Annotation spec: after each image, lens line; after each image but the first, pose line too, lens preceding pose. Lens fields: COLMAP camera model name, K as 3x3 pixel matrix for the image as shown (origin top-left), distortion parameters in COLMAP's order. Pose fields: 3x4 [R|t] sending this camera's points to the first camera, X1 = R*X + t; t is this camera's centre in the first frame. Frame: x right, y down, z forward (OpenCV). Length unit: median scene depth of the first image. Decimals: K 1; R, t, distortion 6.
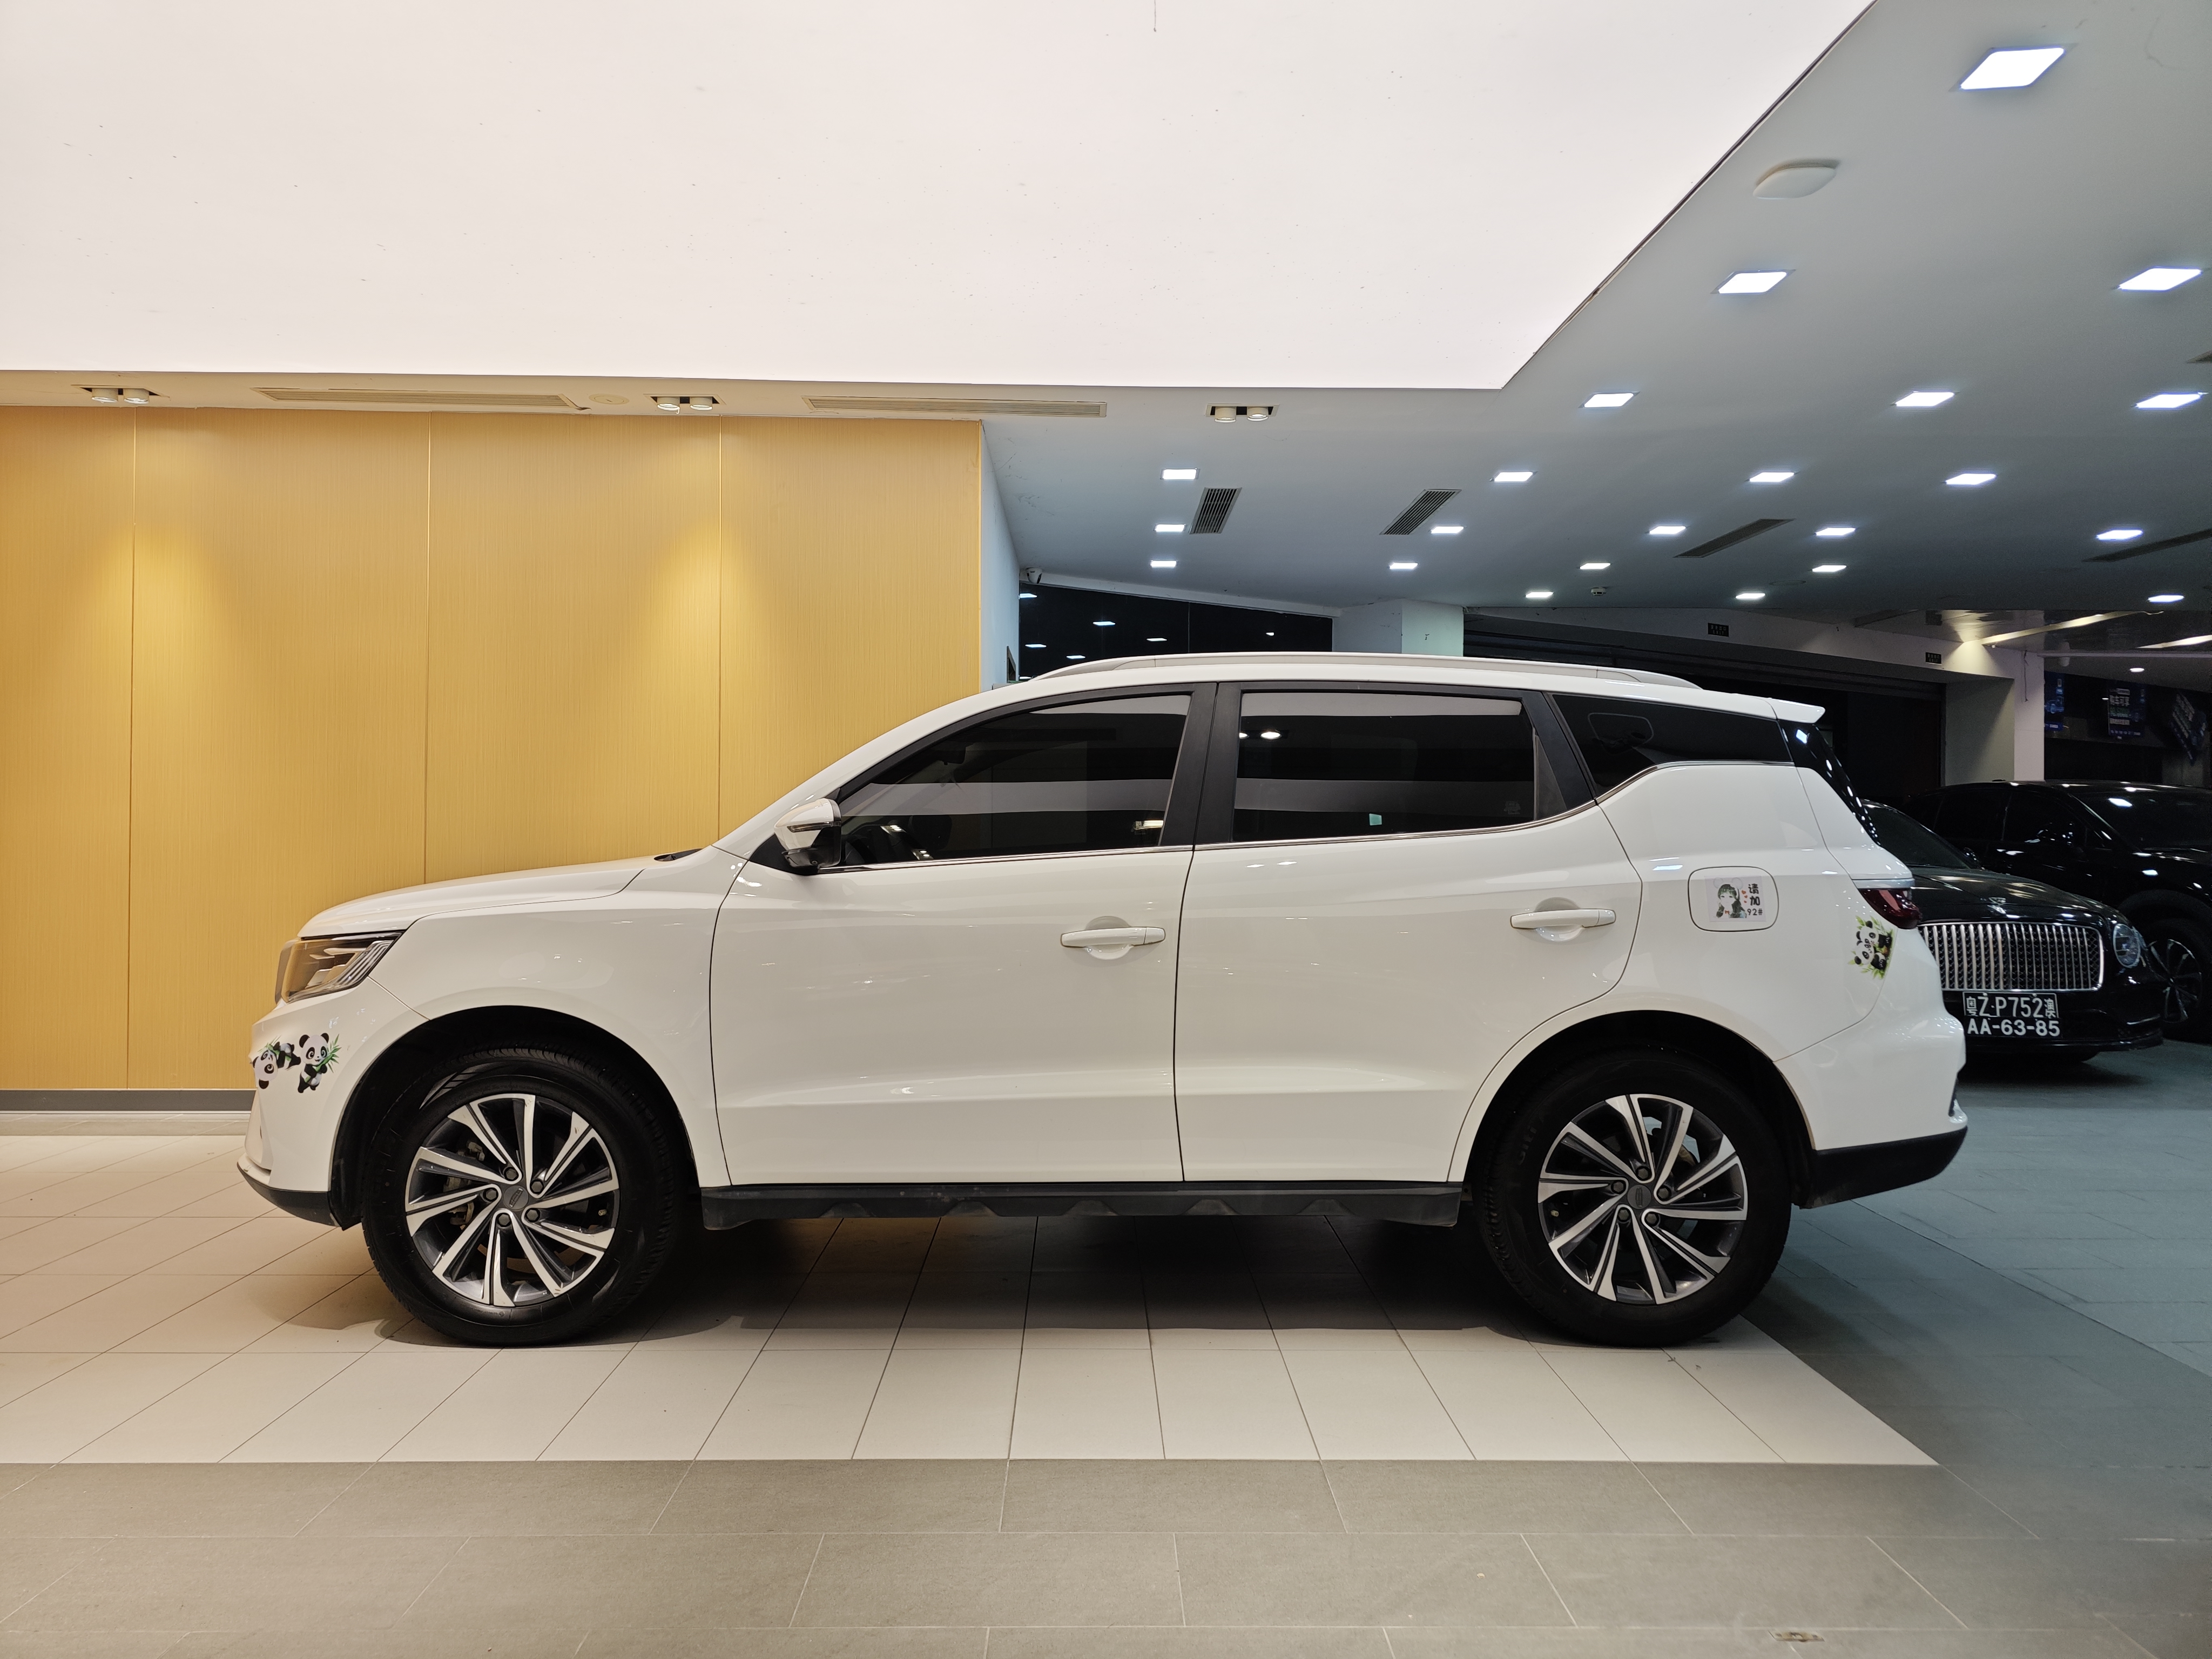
lens RADIAL K [[1533.8, 0, 1106.0], [0, 1533.8, 829.5], [0, 0, 1]] dist [0.044633, -0.033679]
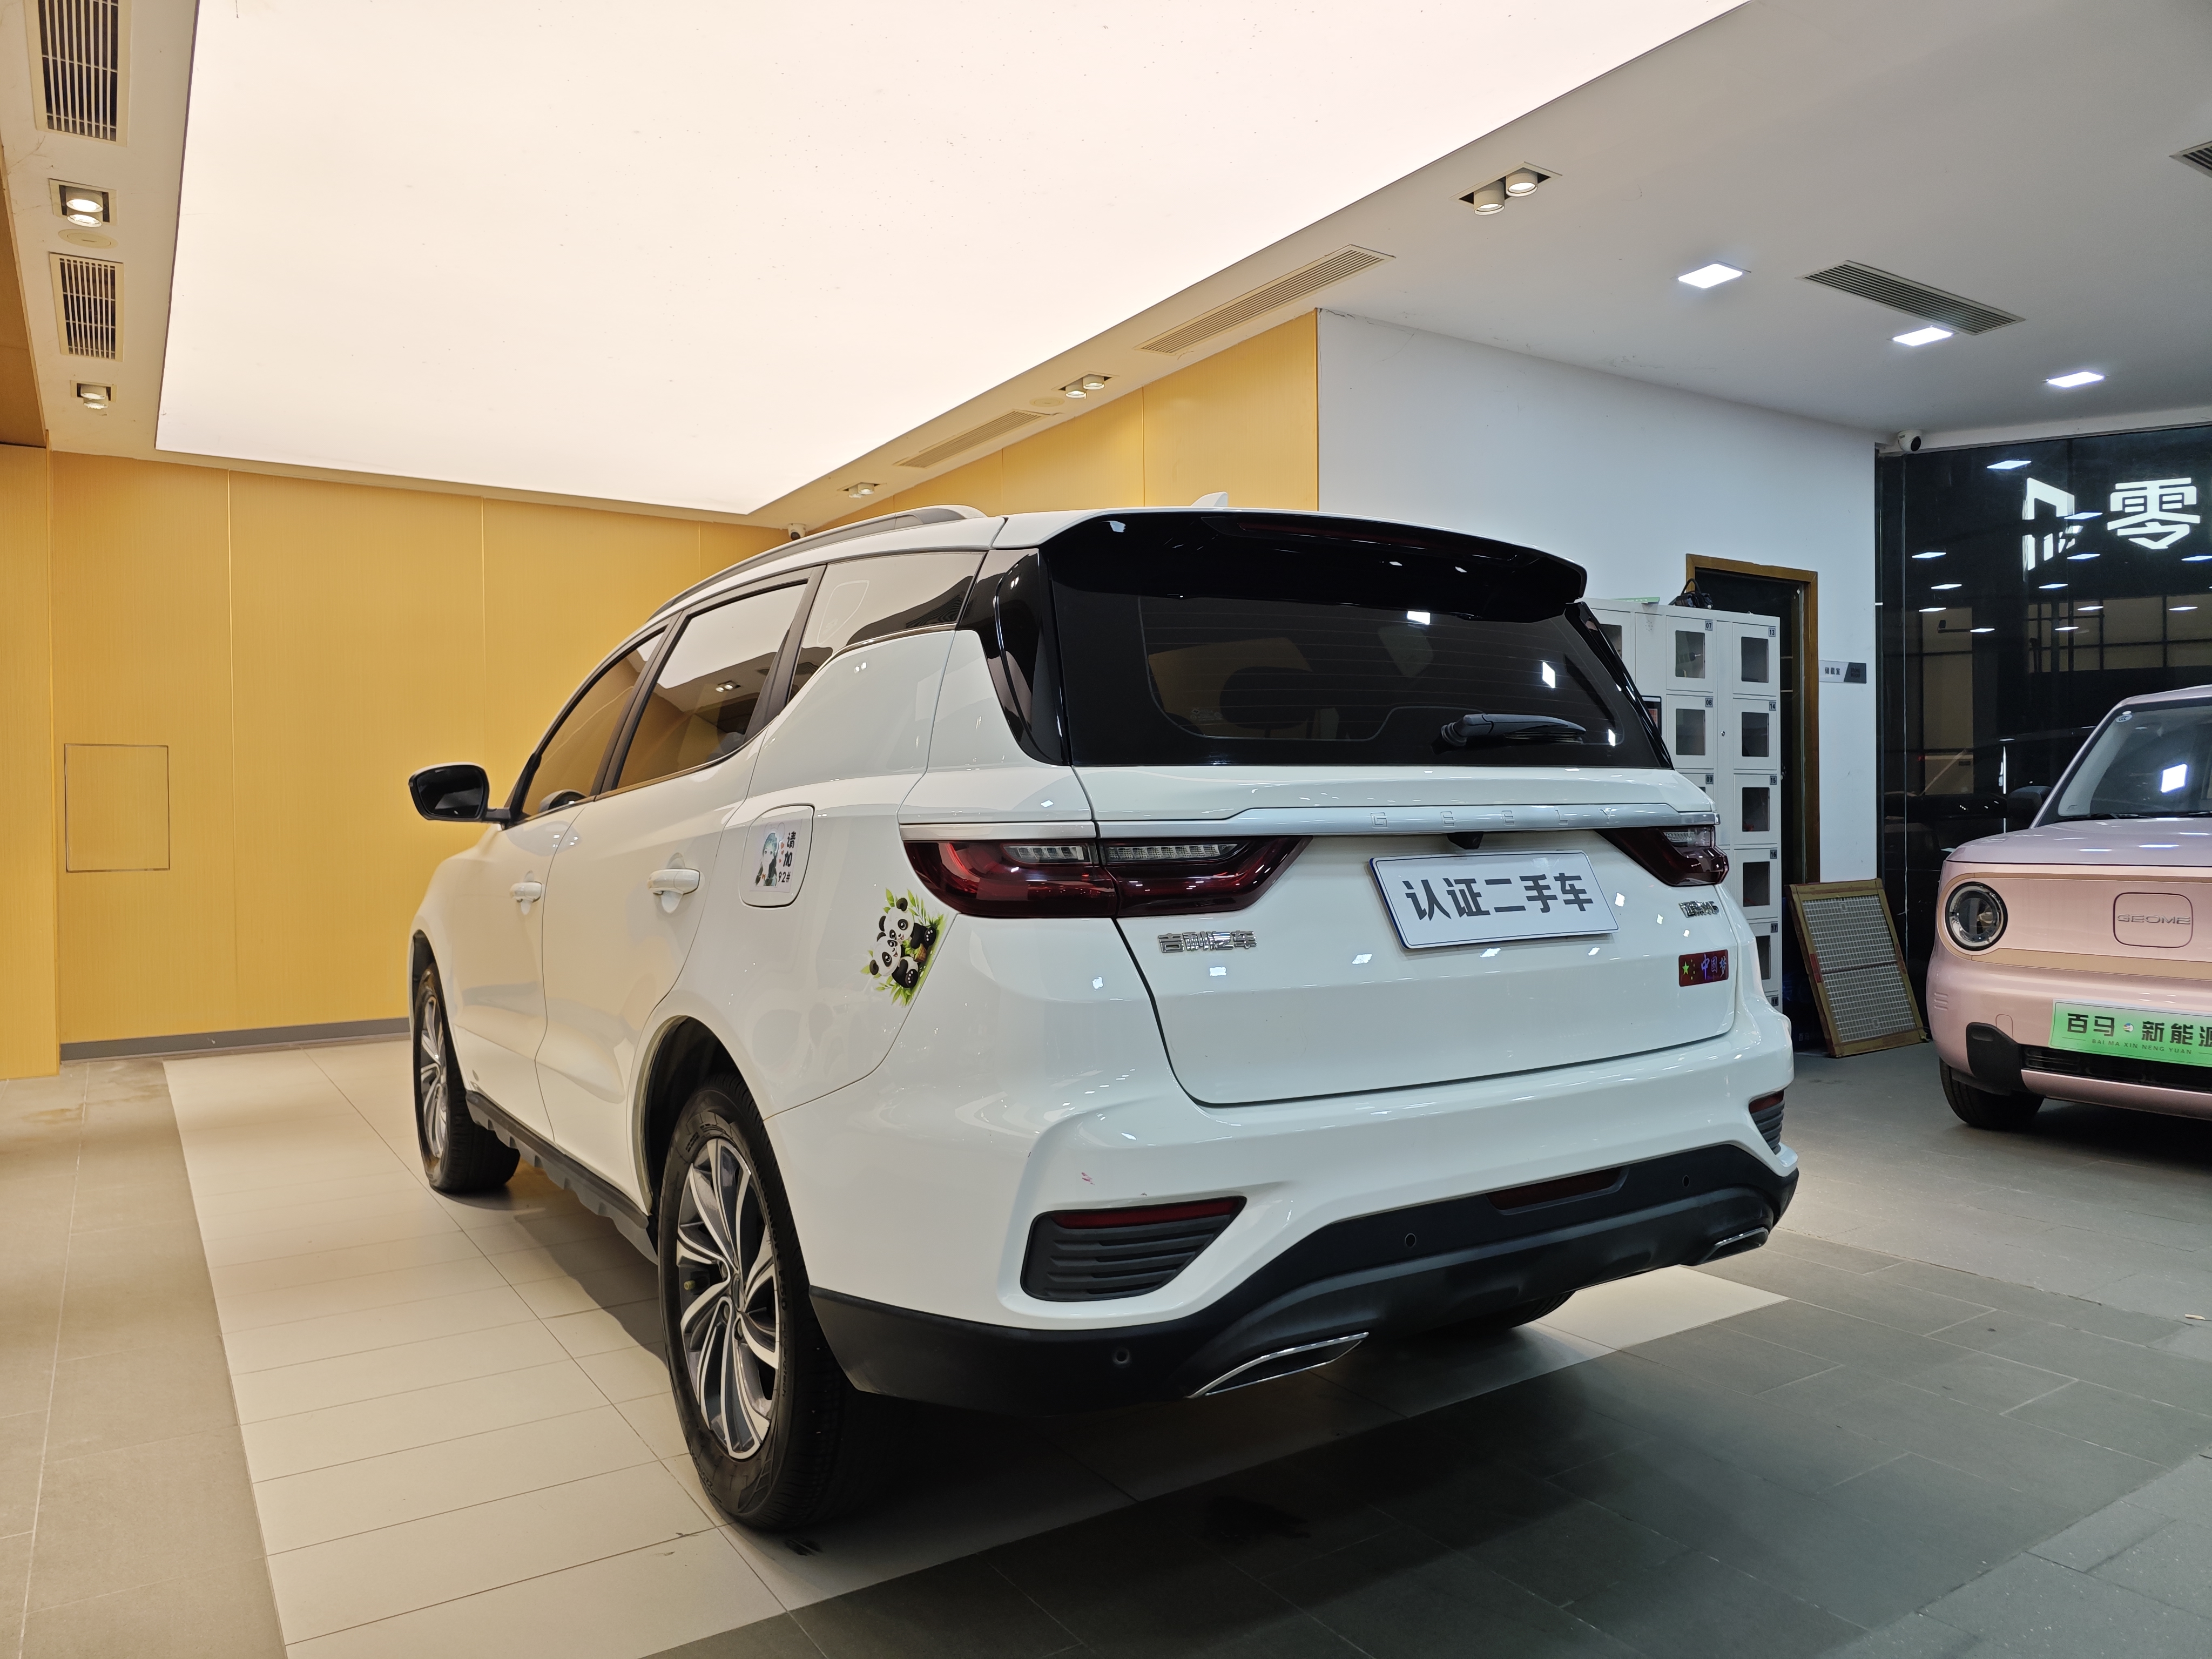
lens RADIAL K [[1533.8, 0, 1106.0], [0, 1533.8, 829.5], [0, 0, 1]] dist [0.044633, -0.033679]
pose [[0.529989, -0.007914, -0.847968, 1.001151], [0.015048, 0.999887, 0.000073, 0.035878], [0.847871, -0.012799, 0.530048, 0.776225]]
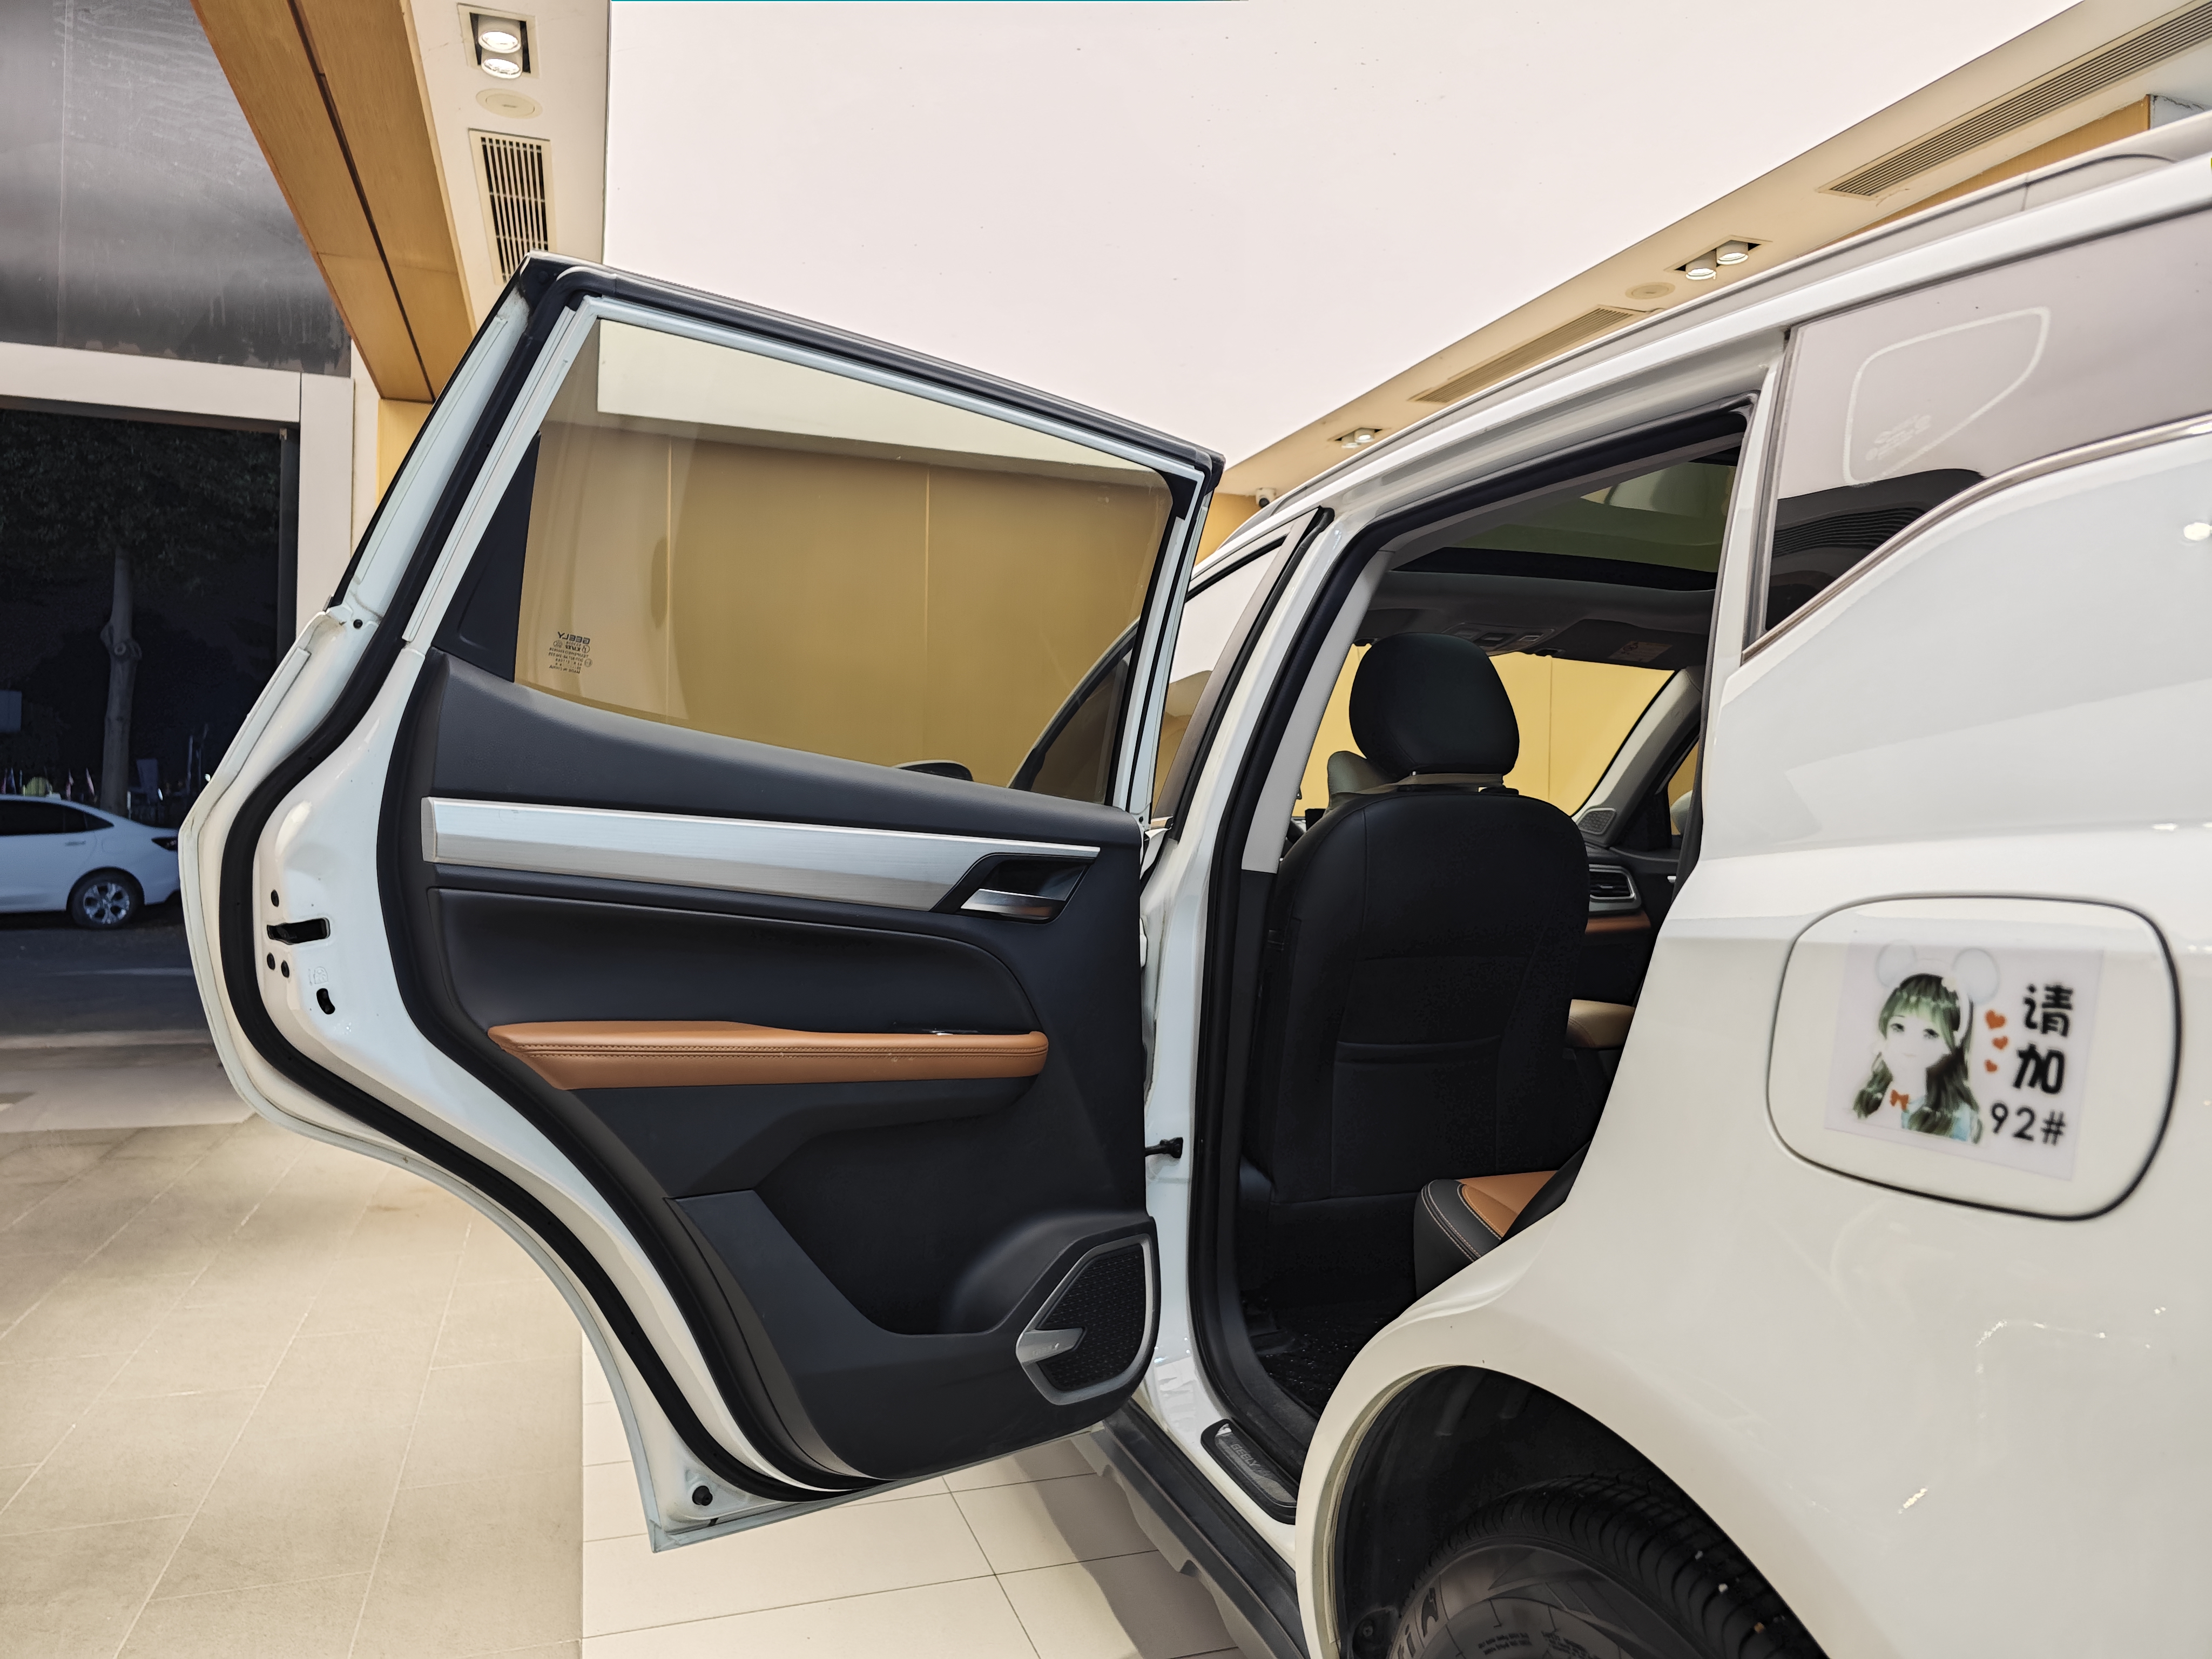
lens RADIAL K [[1490.2, 0, 1103.3], [0, 1490.2, 819.8], [0, 0, 1]] dist [0.029353, -0.038865]
pose [[0.315833, -0.004900, -0.948802, 0.562468], [-0.013501, 0.999862, -0.009658, 0.017211], [0.948719, 0.015860, 0.315723, 0.816025]]
